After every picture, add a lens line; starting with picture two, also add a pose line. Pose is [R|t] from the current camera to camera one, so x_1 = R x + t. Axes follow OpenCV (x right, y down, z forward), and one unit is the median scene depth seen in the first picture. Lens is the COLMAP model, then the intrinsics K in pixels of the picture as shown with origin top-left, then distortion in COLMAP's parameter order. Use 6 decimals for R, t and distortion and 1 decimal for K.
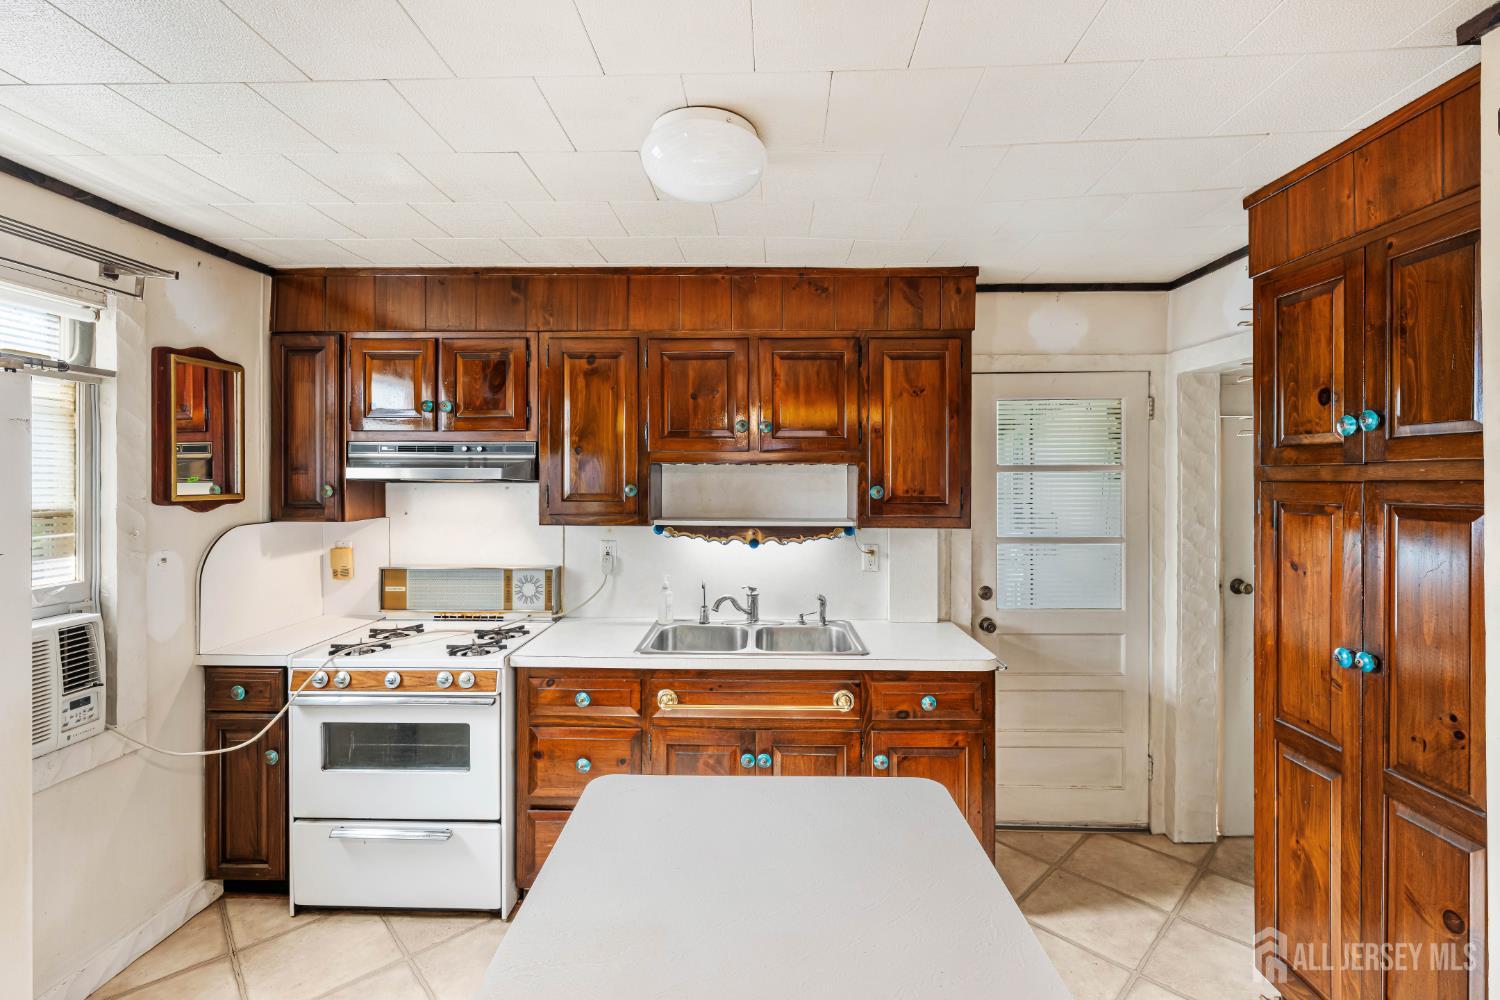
lens RADIAL K [[677.2, 0, 751.5], [0, 677.2, 480.6], [0, 0, 1]] dist [-0.000678, -0.000017]
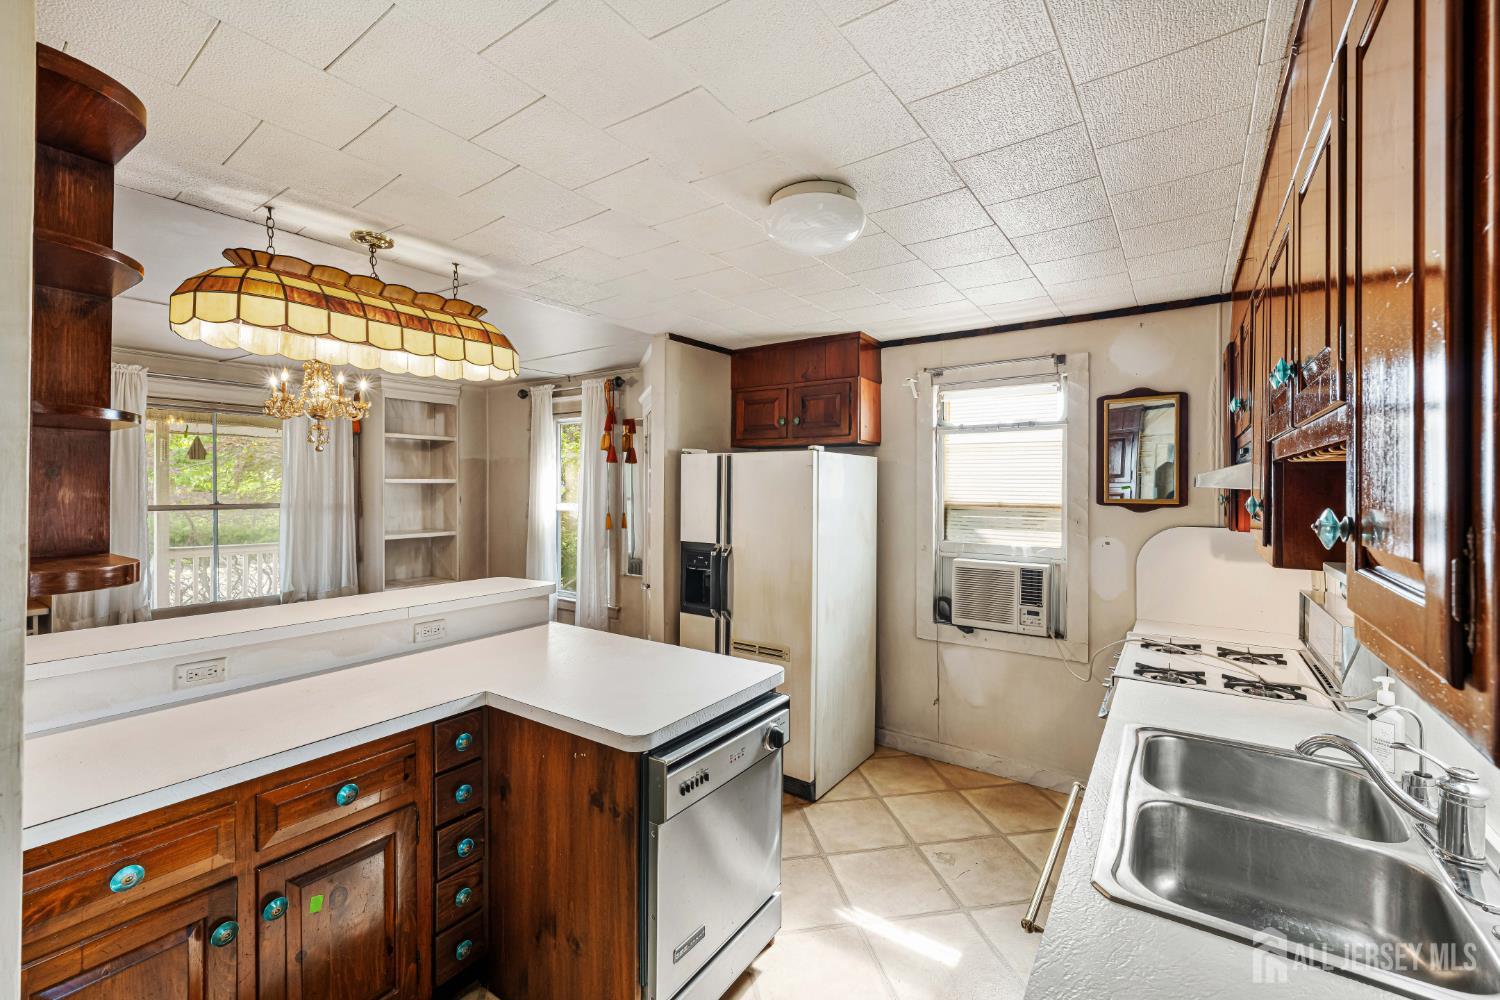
lens RADIAL K [[624.7, 0, 743.8], [0, 624.7, 491.9], [0, 0, 1]] dist [-0.000141, 0.000010]
pose [[-0.559683, 0.004717, -0.828693, 0.554630], [-0.008749, 0.999894, 0.011600, -0.000460], [0.828660, 0.013742, -0.559583, 0.910548]]
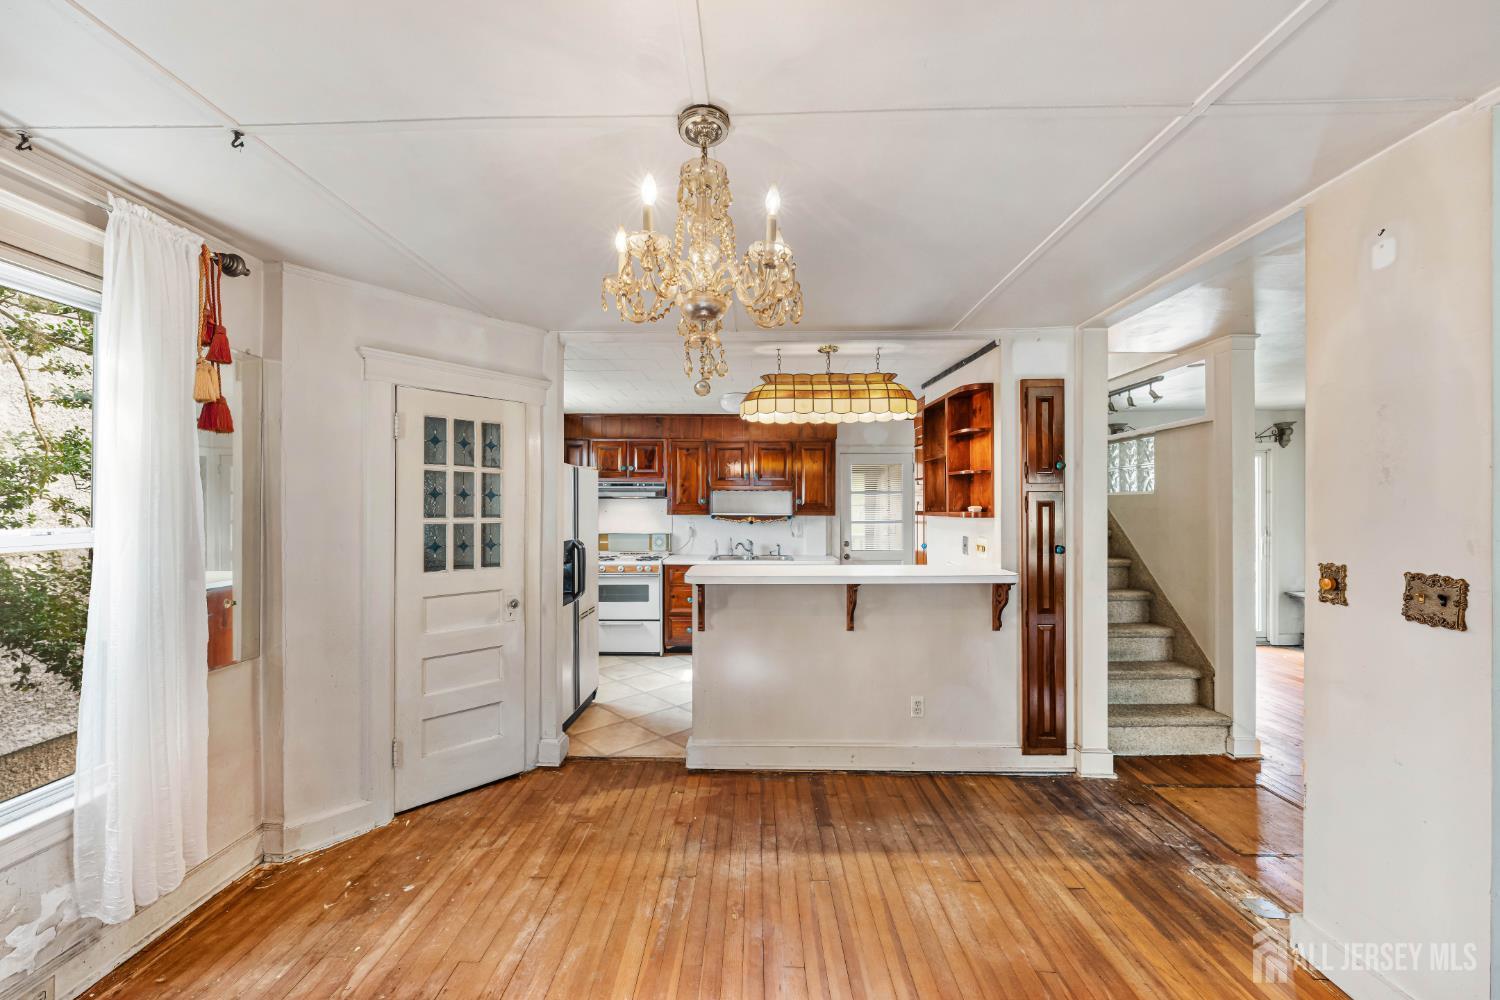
lens RADIAL K [[582.0, 0, 753.7], [0, 582.0, 498.3], [0, 0, 1]] dist [-0.001616, -0.000120]
pose [[0.999863, 0.000296, 0.016526, -0.023382], [-0.000034, 0.999874, -0.015851, 0.038918], [-0.016529, 0.015848, 0.999738, -1.187415]]
